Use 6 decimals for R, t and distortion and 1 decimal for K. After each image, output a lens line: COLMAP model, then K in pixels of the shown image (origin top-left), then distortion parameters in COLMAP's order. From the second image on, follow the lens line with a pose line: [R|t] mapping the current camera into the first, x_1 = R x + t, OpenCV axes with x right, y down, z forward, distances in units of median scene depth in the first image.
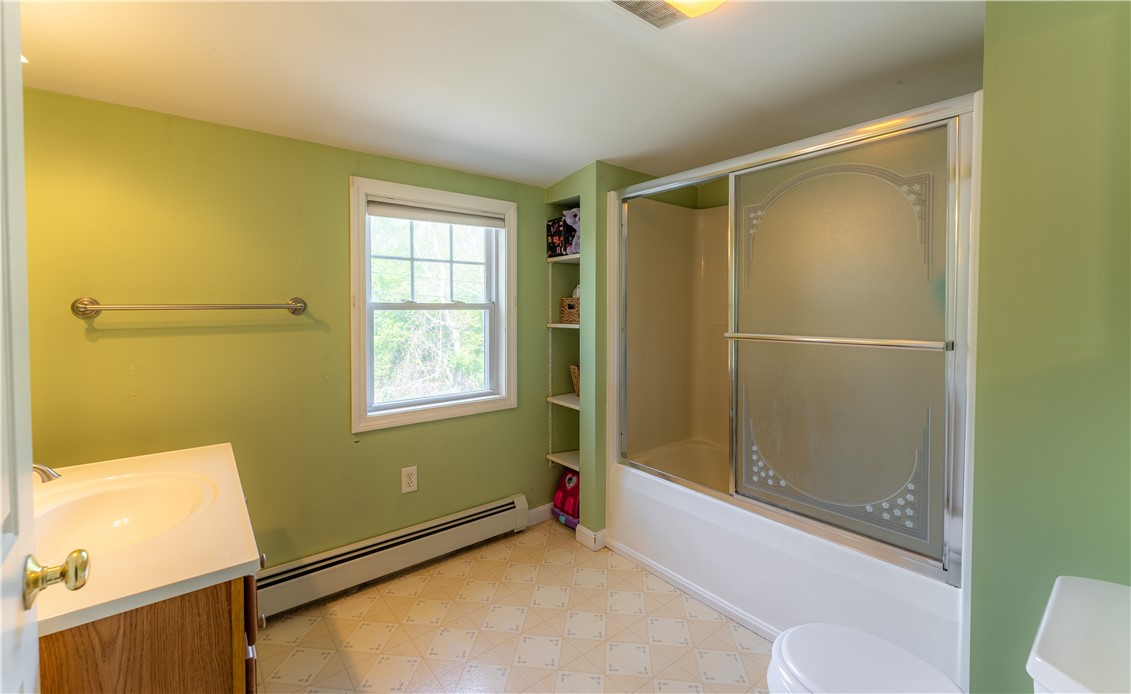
lens RADIAL K [[467.3, 0, 561.8], [0, 467.3, 308.4], [0, 0, 1]] dist [0.001773, 0.000048]
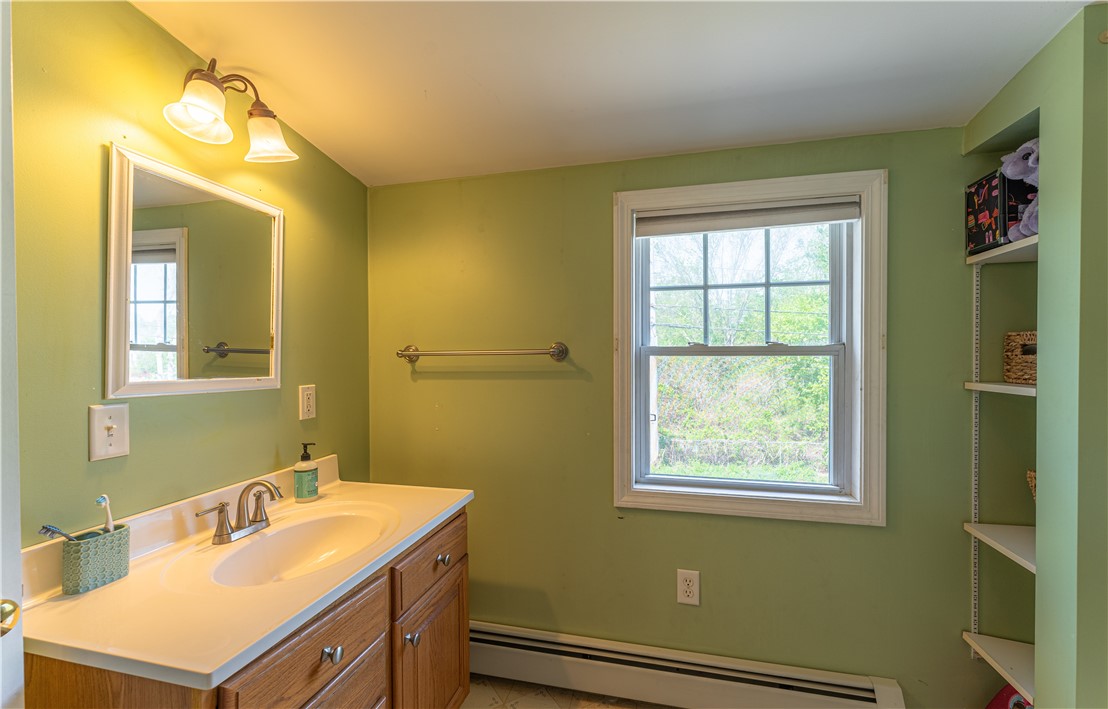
lens RADIAL K [[470.9, 0, 554.0], [0, 470.9, 354.5], [0, 0, 1]] dist [-0.000357, -0.000003]
pose [[0.609913, 0.000964, -0.792468, 0.121234], [0.002234, 0.999993, 0.002936, -0.001297], [0.792465, -0.003561, 0.609907, 0.355595]]
